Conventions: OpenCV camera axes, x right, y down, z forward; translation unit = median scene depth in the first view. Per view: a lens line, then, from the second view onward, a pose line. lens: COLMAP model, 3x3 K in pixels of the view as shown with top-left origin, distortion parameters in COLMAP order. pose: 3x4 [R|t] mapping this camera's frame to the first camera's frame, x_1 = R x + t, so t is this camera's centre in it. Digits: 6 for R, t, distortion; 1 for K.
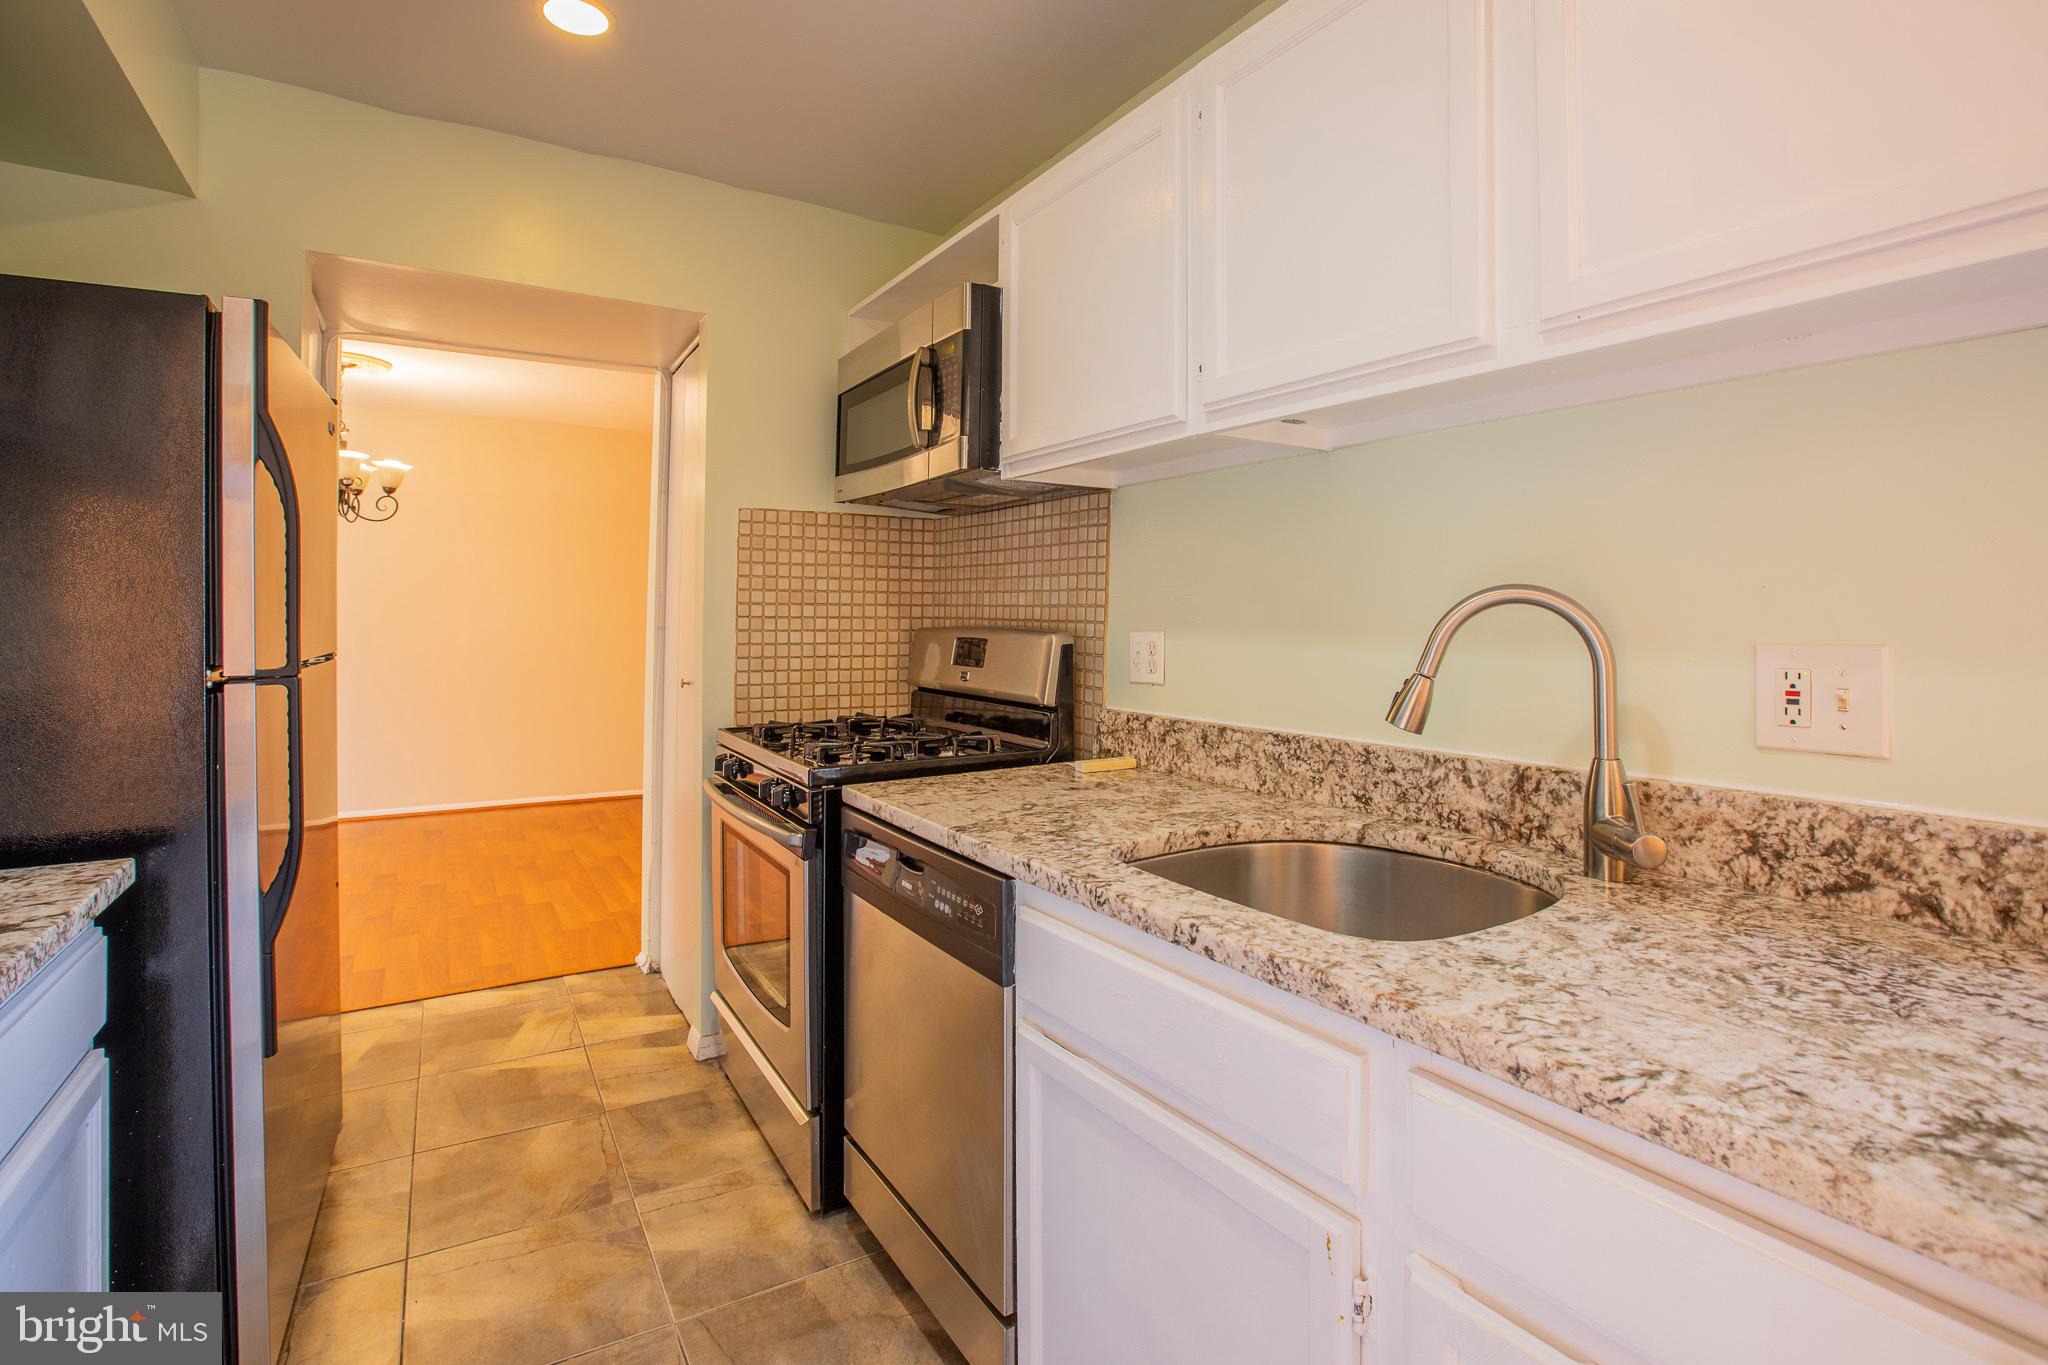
lens RADIAL K [[944.6, 0, 1002.4], [0, 944.6, 590.1], [0, 0, 1]] dist [-0.053532, 0.017088]
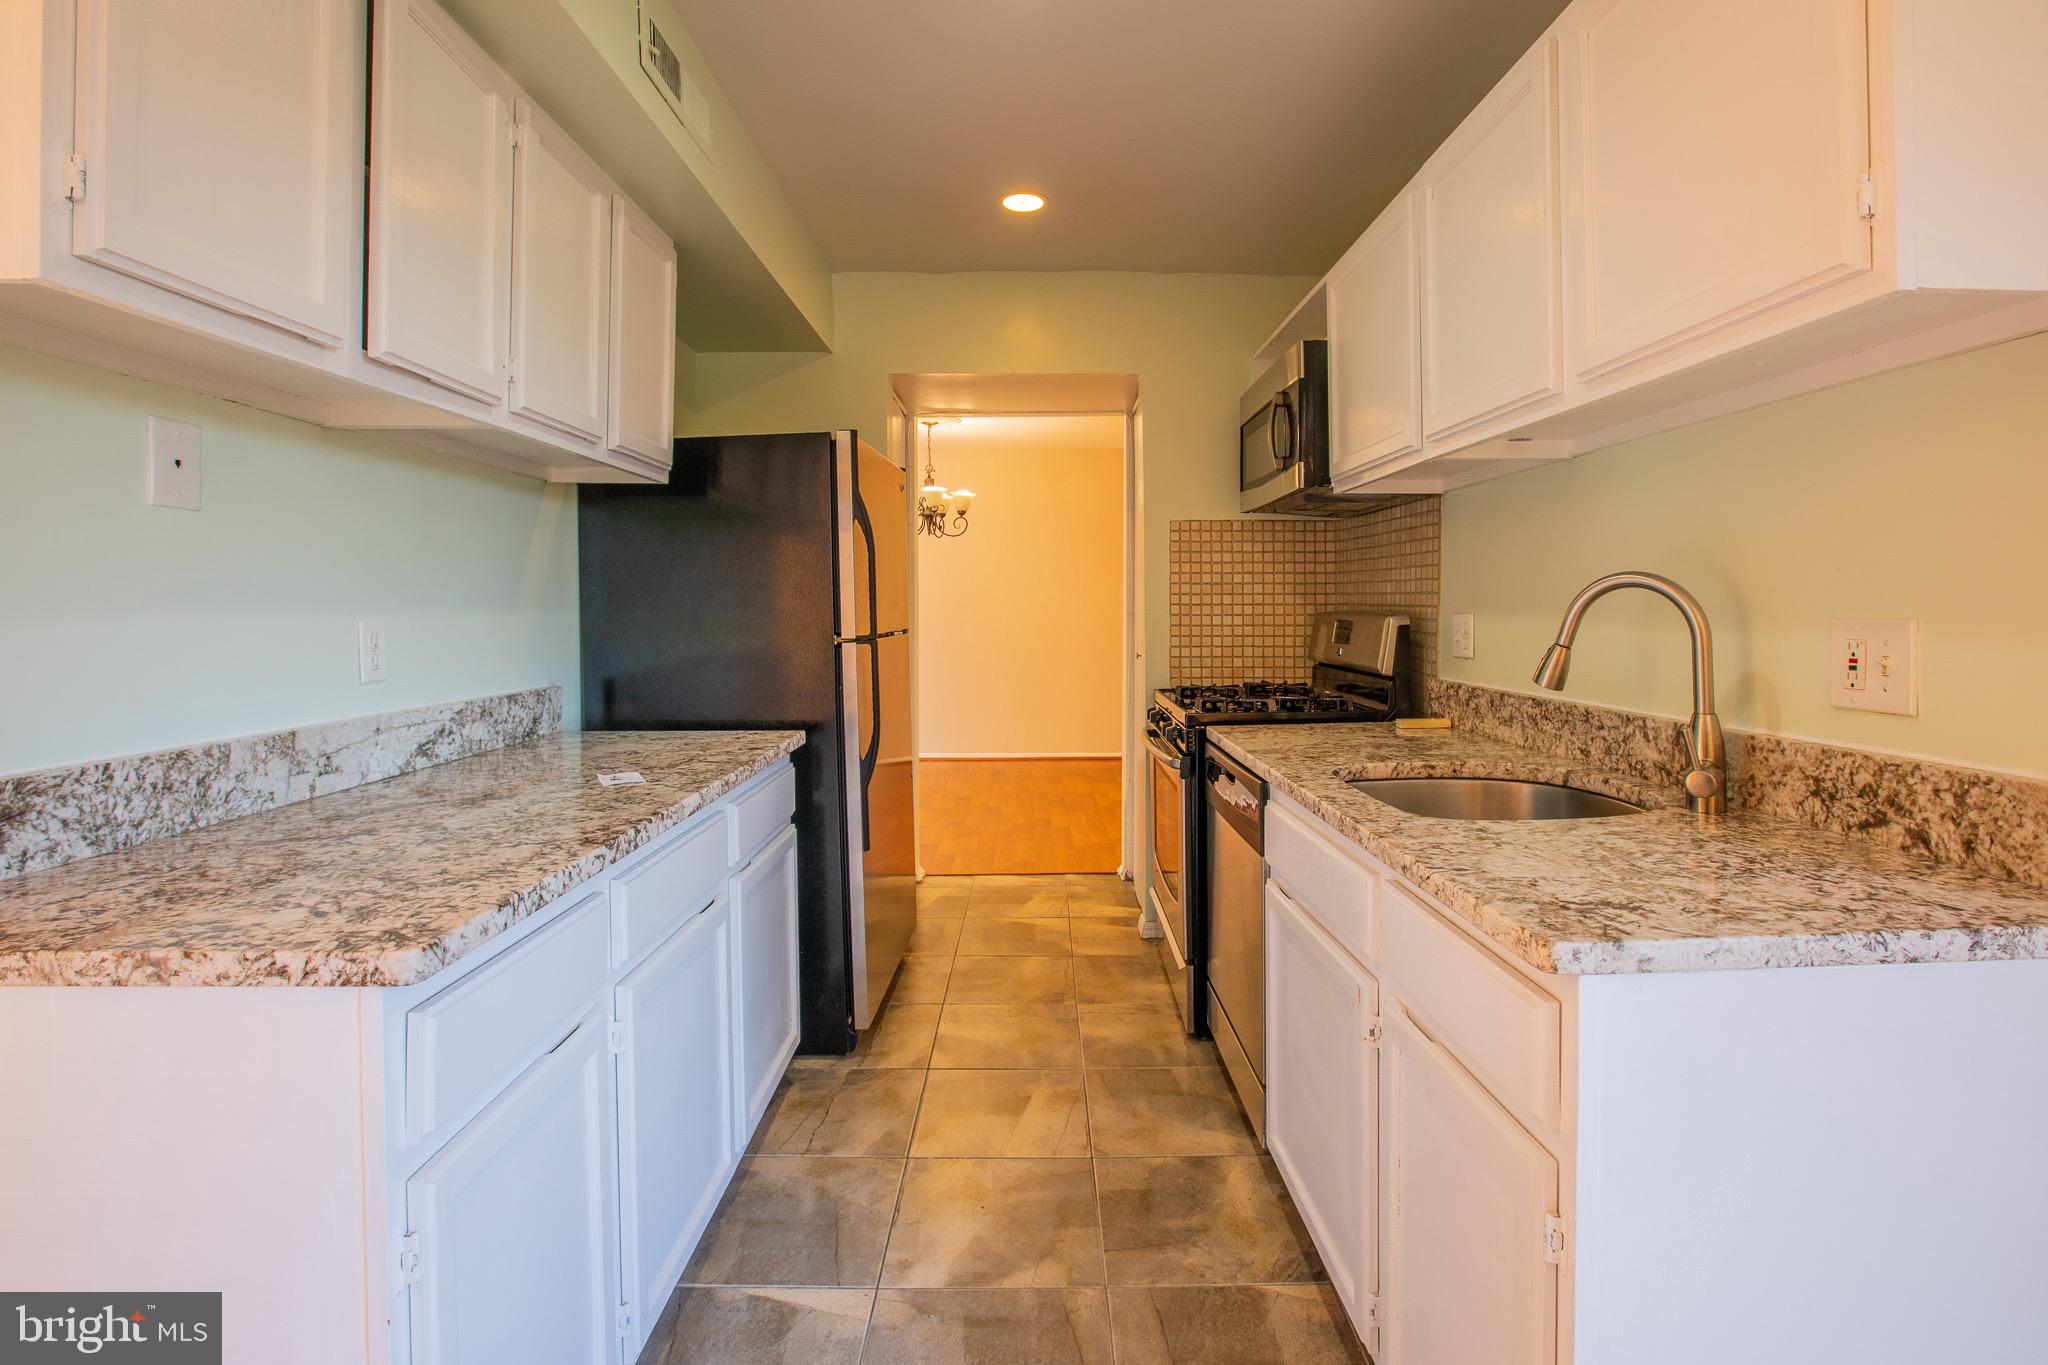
lens RADIAL K [[944.6, 0, 1052.9], [0, 944.6, 595.9], [0, 0, 1]] dist [-0.053532, 0.017088]
pose [[0.866285, -0.013173, -0.499376, 0.324153], [0.021979, 0.999689, 0.011757, -0.003587], [0.499066, -0.021161, 0.866306, -0.297718]]
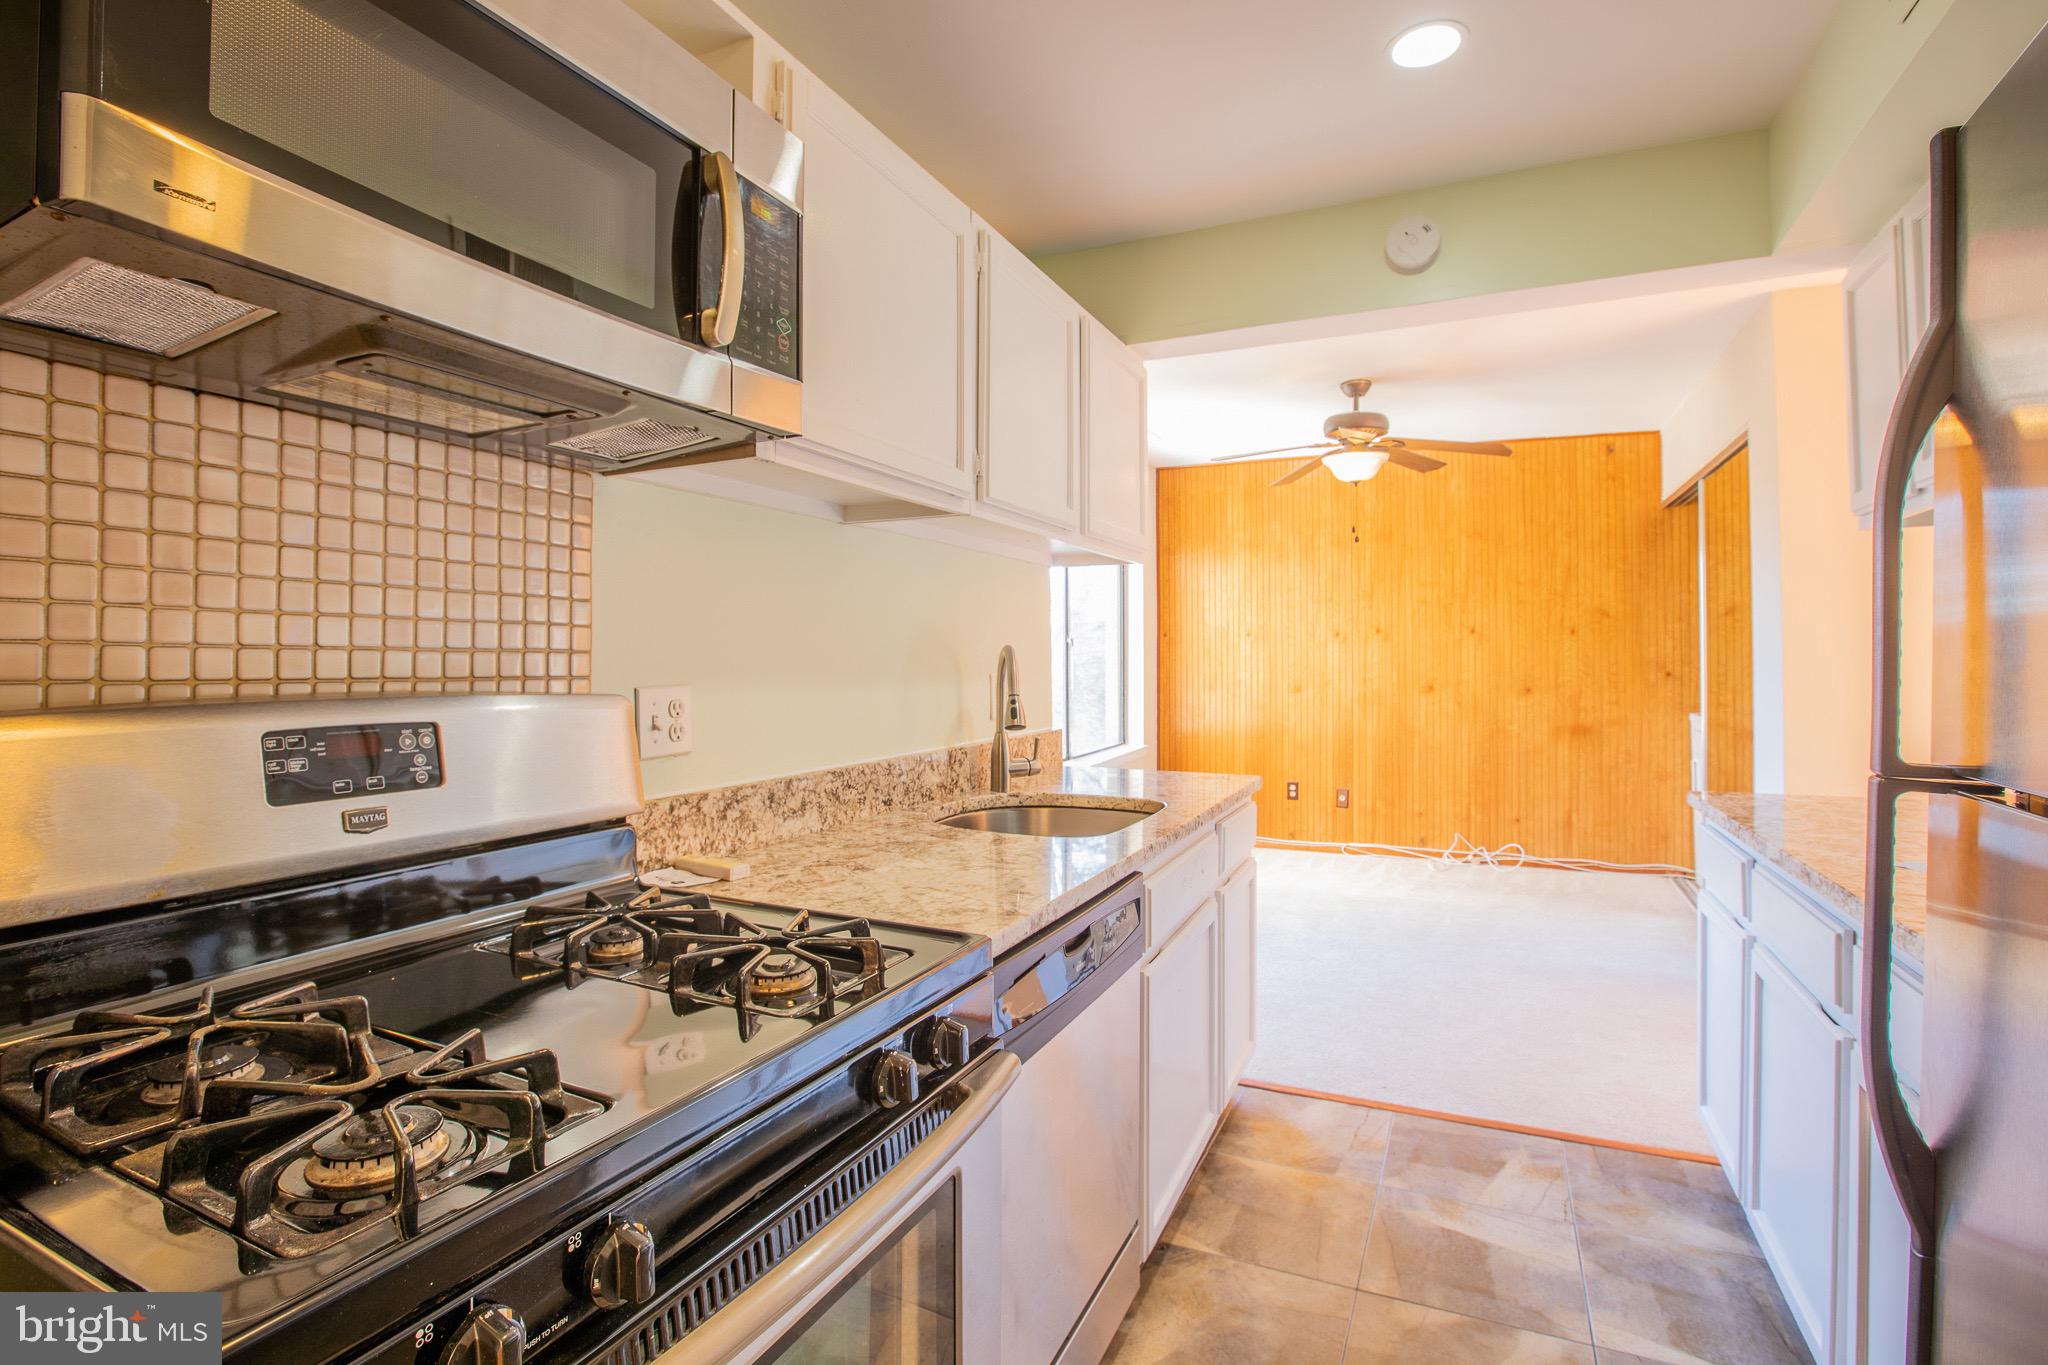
lens RADIAL K [[944.6, 0, 1043.0], [0, 944.6, 662.2], [0, 0, 1]] dist [-0.053532, 0.017088]
pose [[-0.549983, -0.000730, 0.835175, -0.697854], [-0.016635, 0.999811, -0.010081, 0.029687], [-0.835010, -0.019438, -0.549891, 1.283054]]
